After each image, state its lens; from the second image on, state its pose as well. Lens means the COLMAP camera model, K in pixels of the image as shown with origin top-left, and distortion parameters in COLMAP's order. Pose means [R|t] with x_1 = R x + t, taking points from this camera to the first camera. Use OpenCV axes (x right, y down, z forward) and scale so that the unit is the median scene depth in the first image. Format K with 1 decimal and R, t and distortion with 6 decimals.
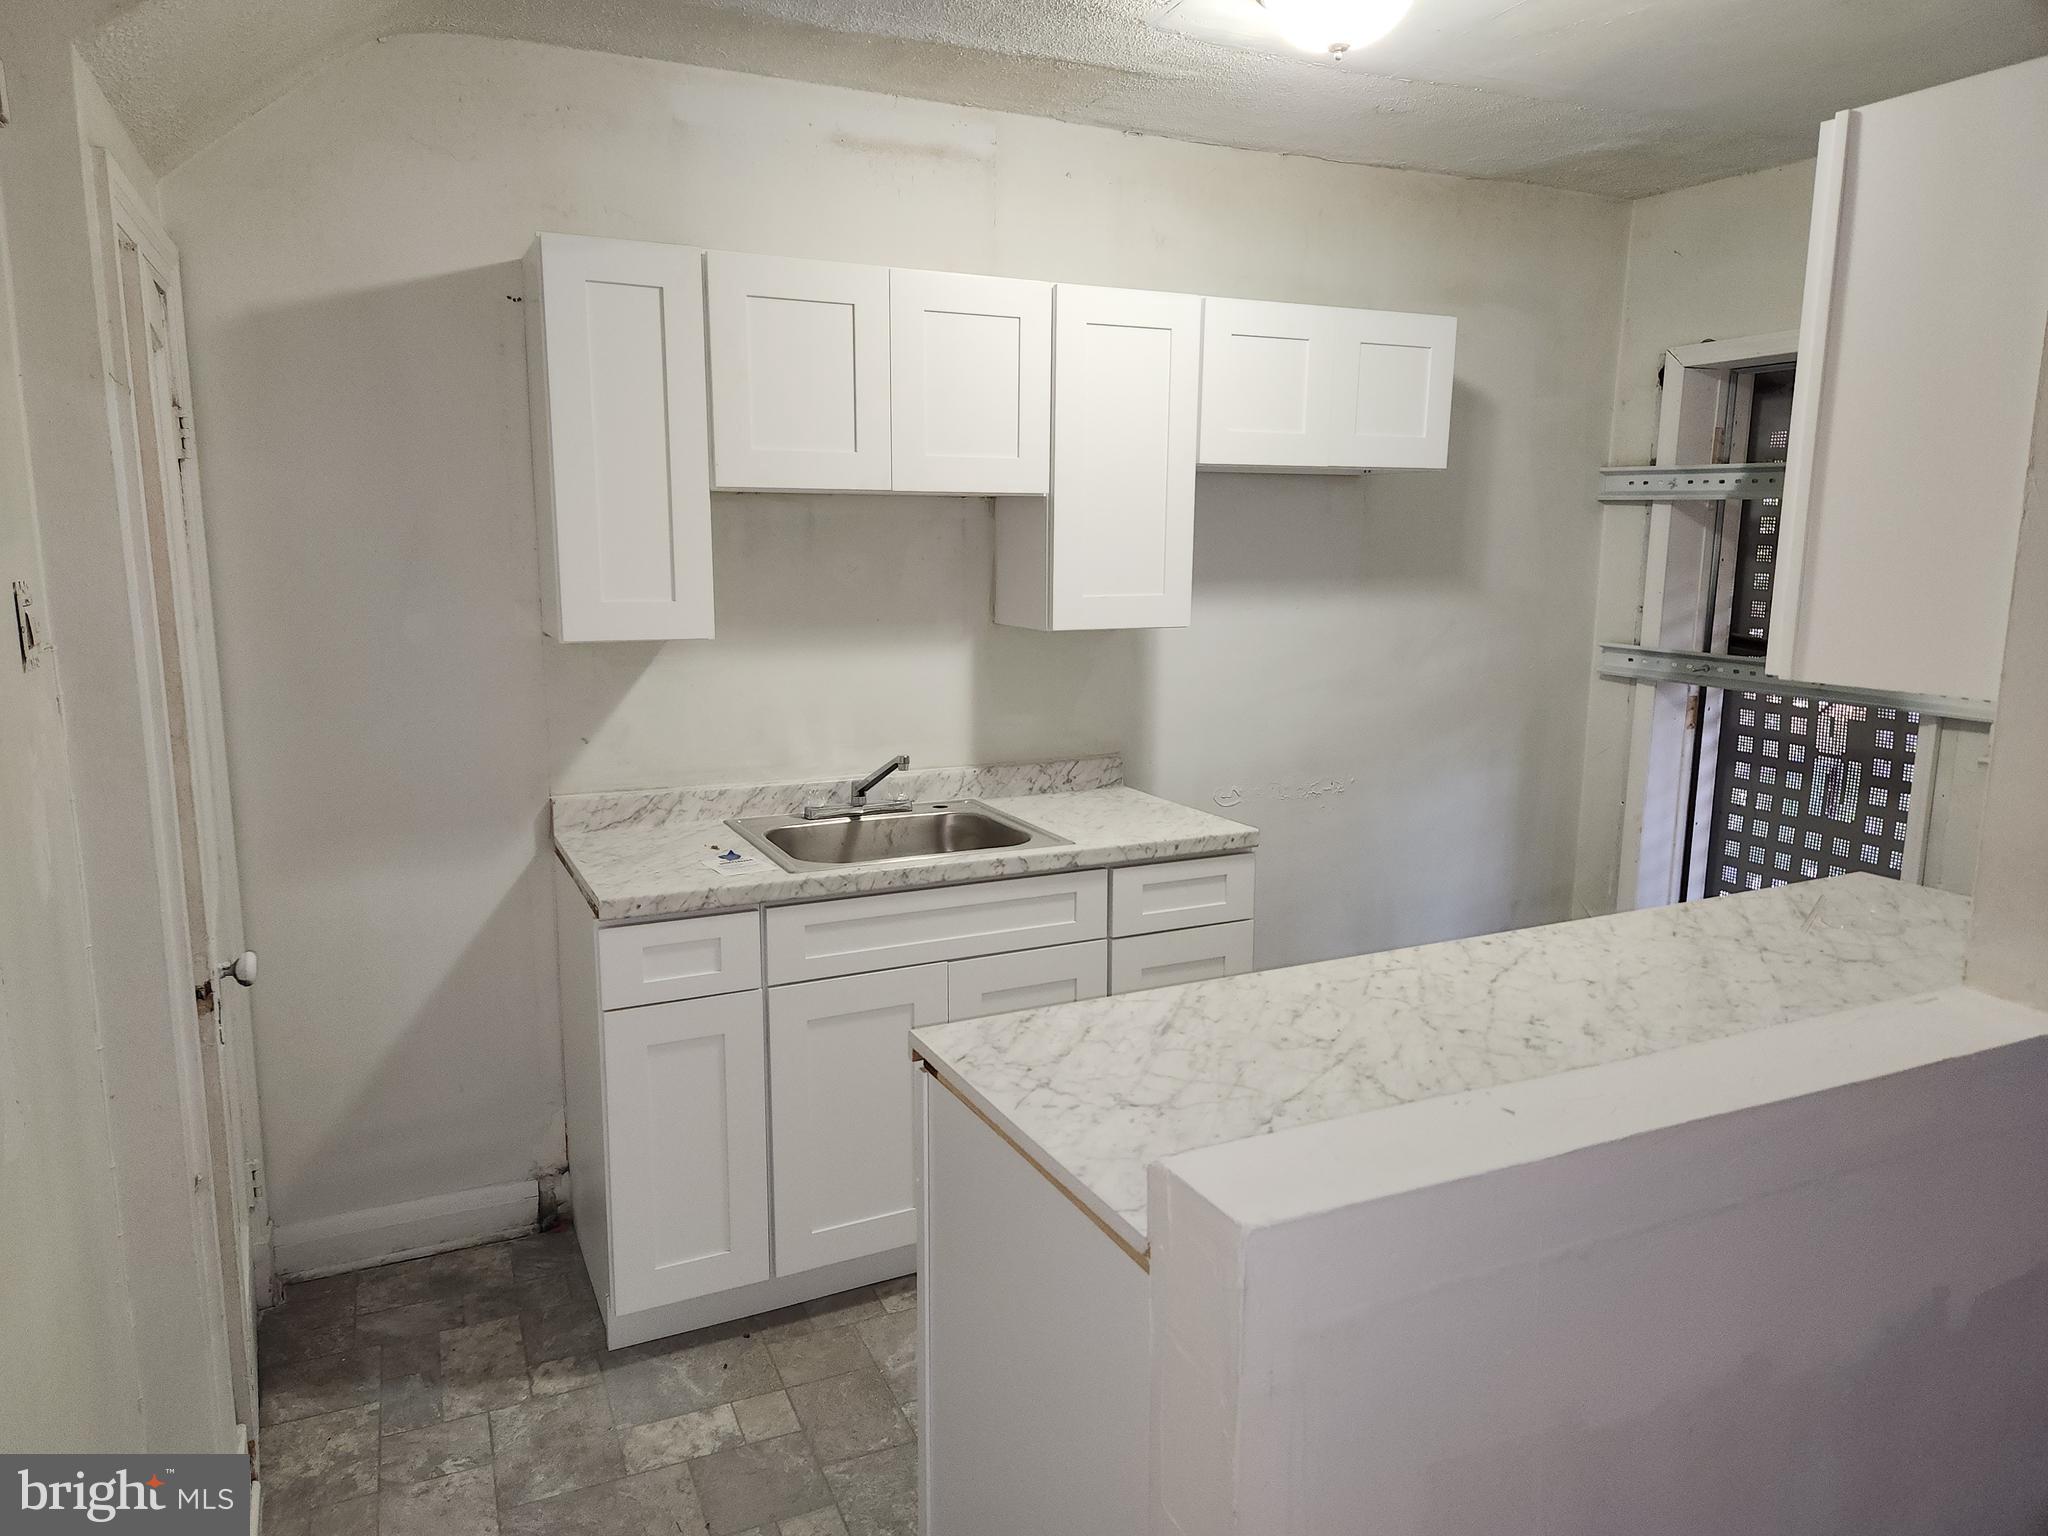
lens RADIAL K [[1398.0, 0, 1024.6], [0, 1398.0, 757.5], [0, 0, 1]] dist [0.076091, -0.066497]
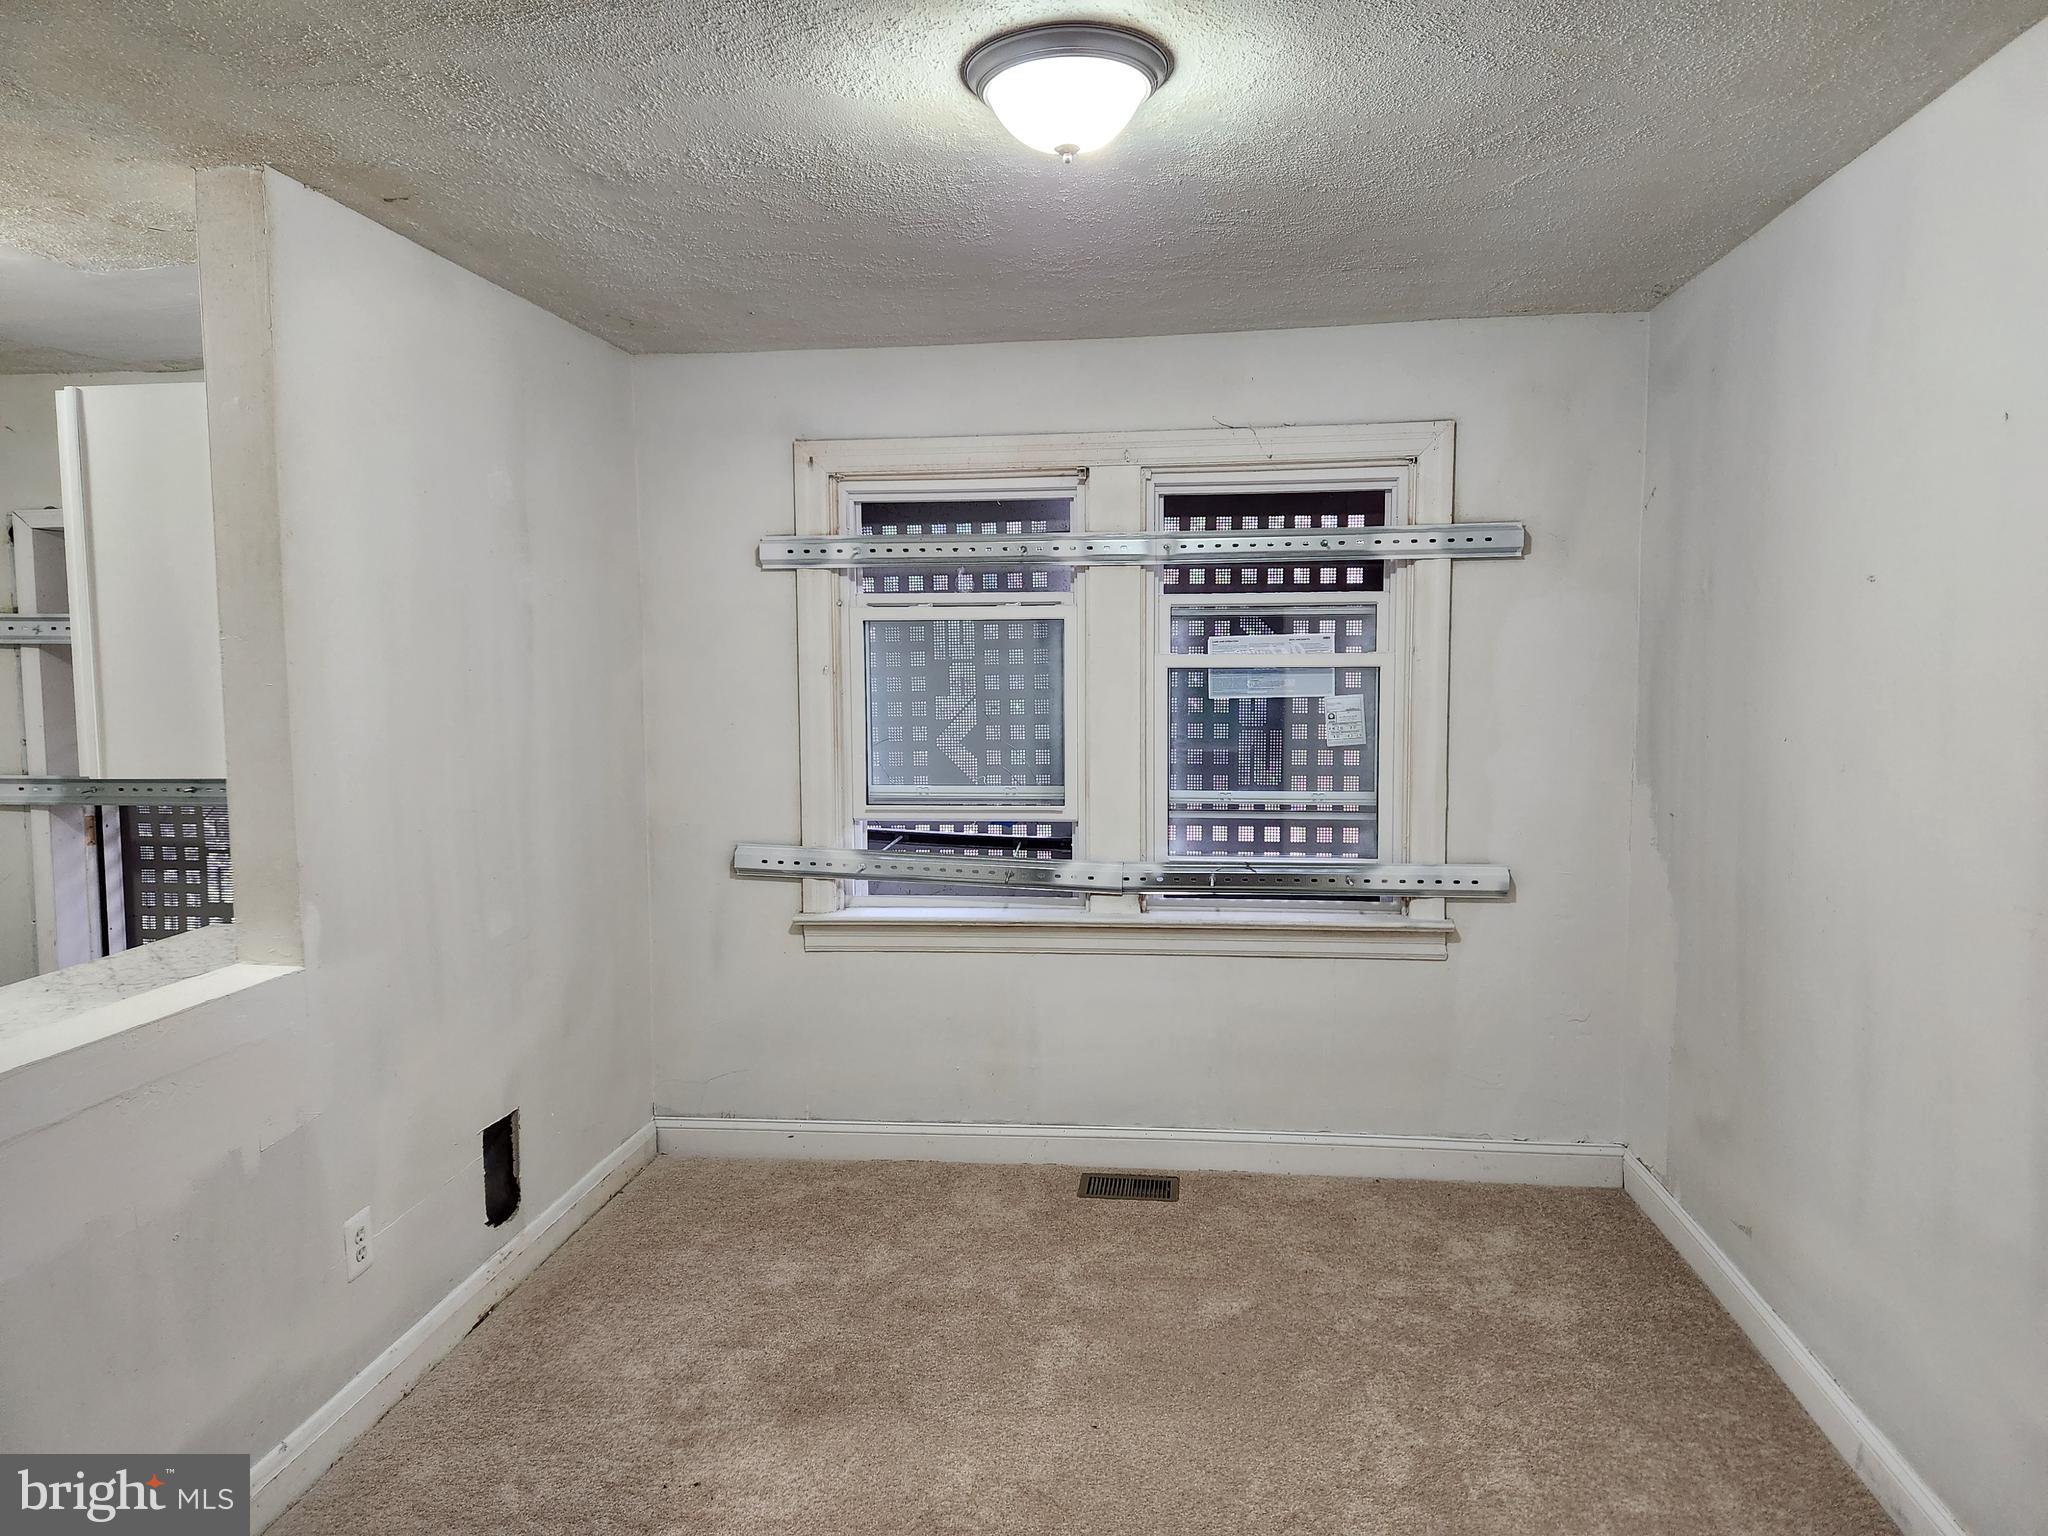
lens RADIAL K [[1398.0, 0, 1024.6], [0, 1398.0, 757.5], [0, 0, 1]] dist [0.076091, -0.066497]
pose [[0.550495, -0.076754, 0.831303, -0.056599], [0.153609, 0.988076, -0.010492, 0.037144], [-0.820585, 0.133472, 0.555721, -0.245088]]
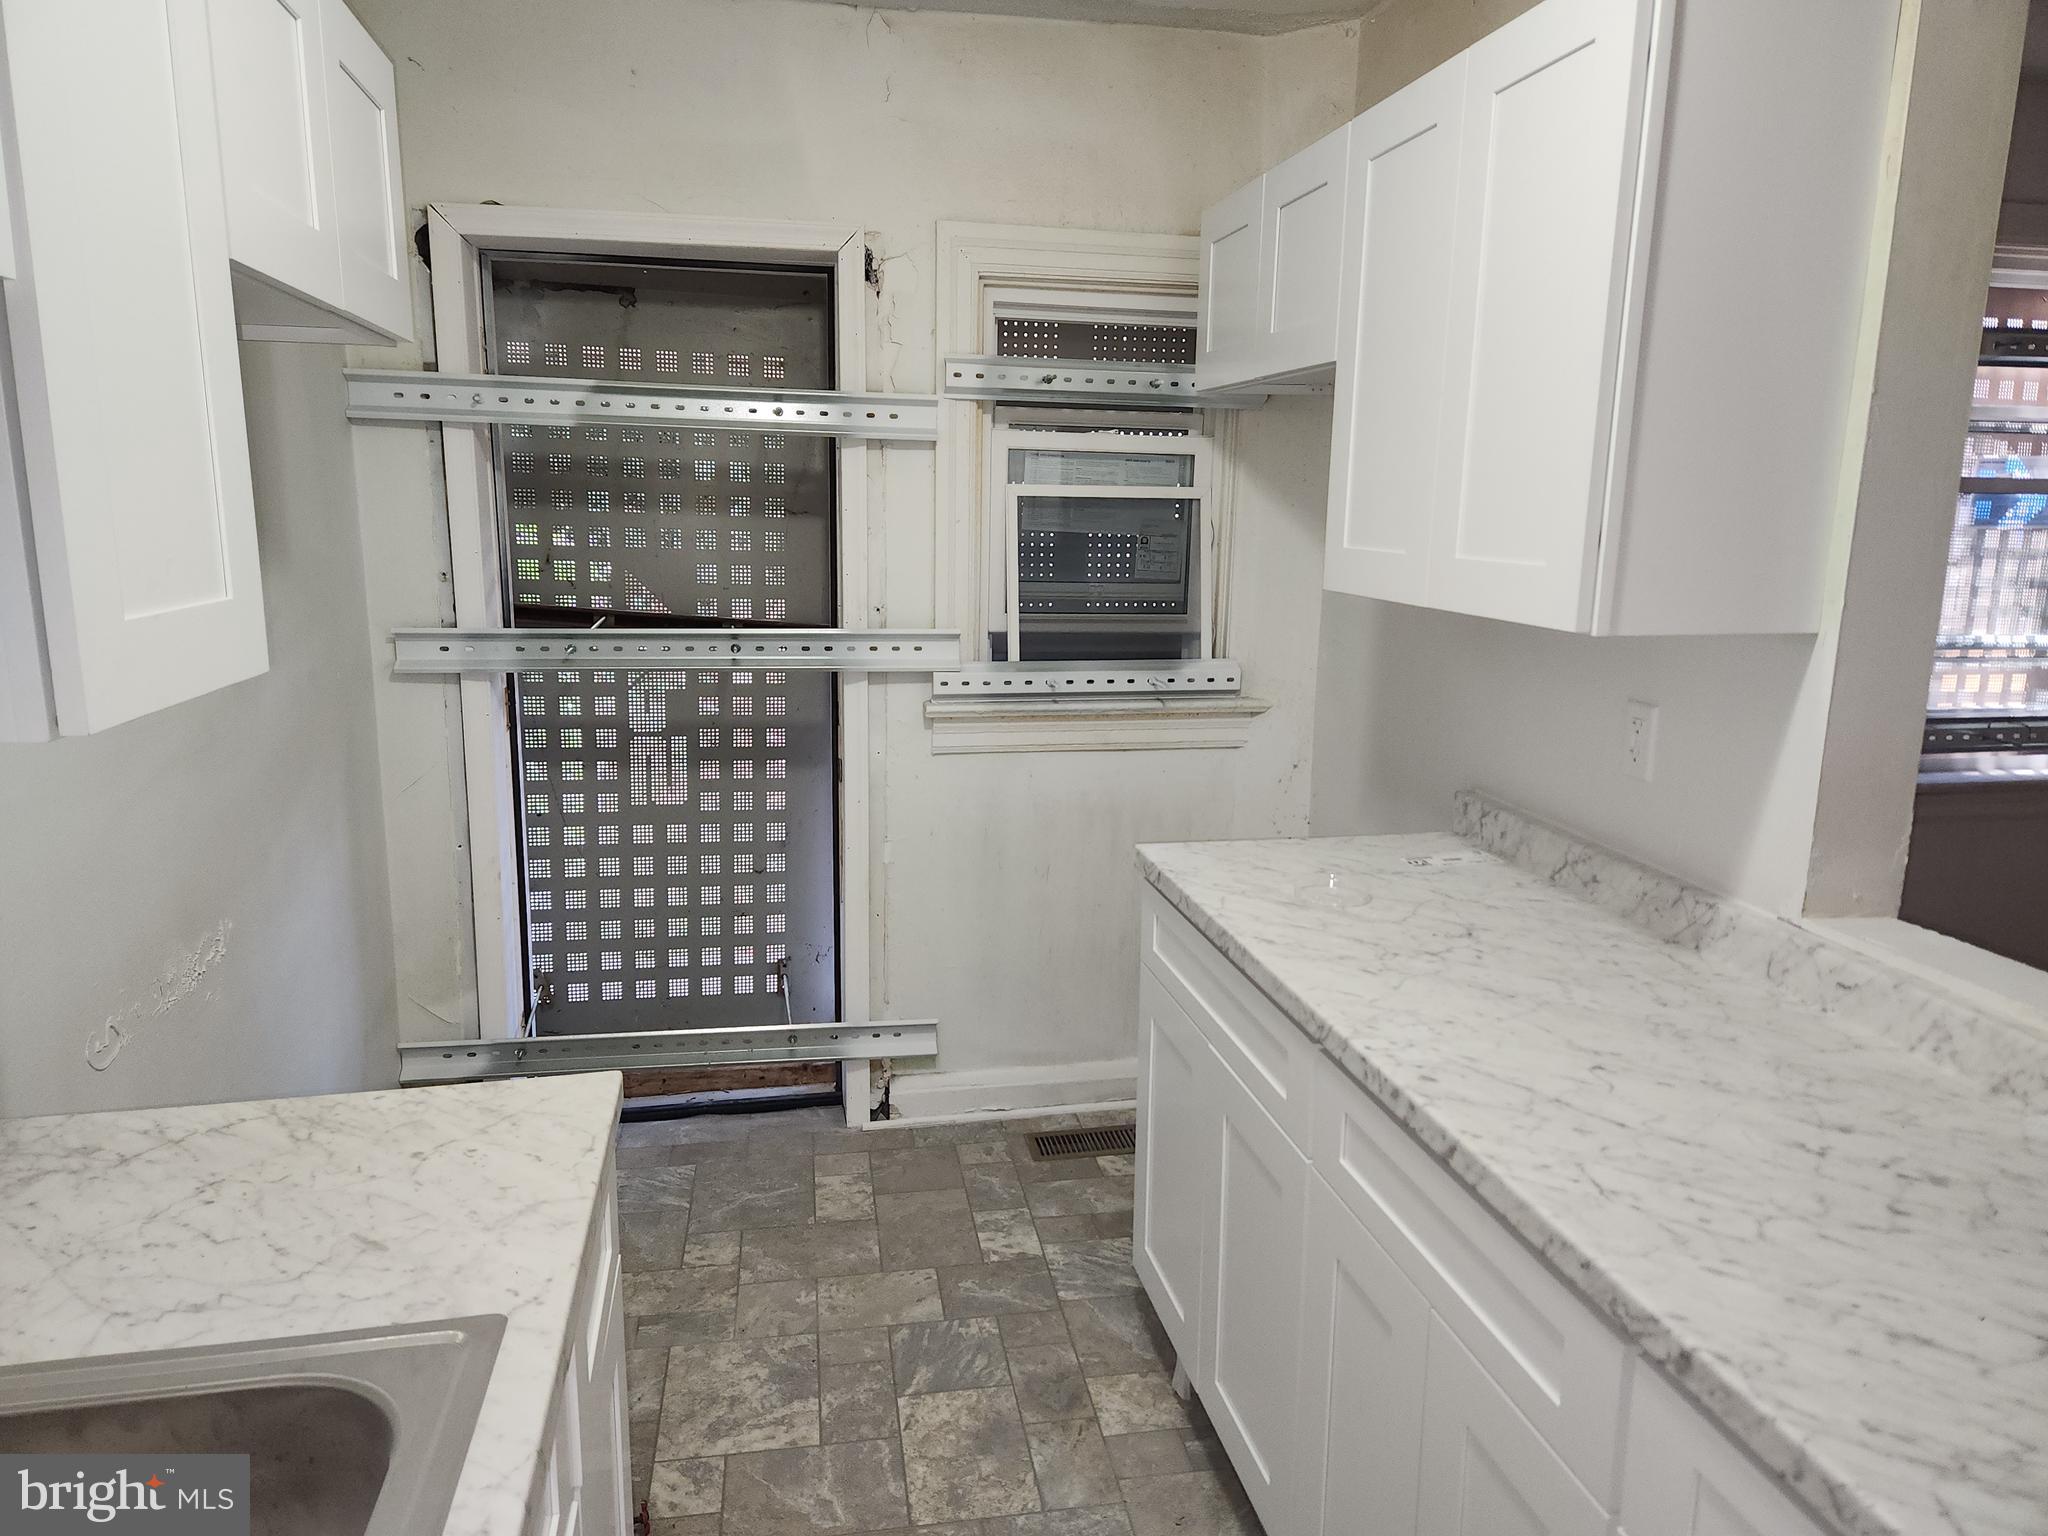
lens RADIAL K [[1359.3, 0, 1024.0], [0, 1359.3, 768.0], [0, 0, 1]] dist [0.077416, -0.069183]
pose [[0.258715, -0.189864, 0.947110, -0.166721], [0.147968, 0.976710, 0.155378, -0.076277], [-0.954553, 0.099943, 0.280784, 0.543536]]
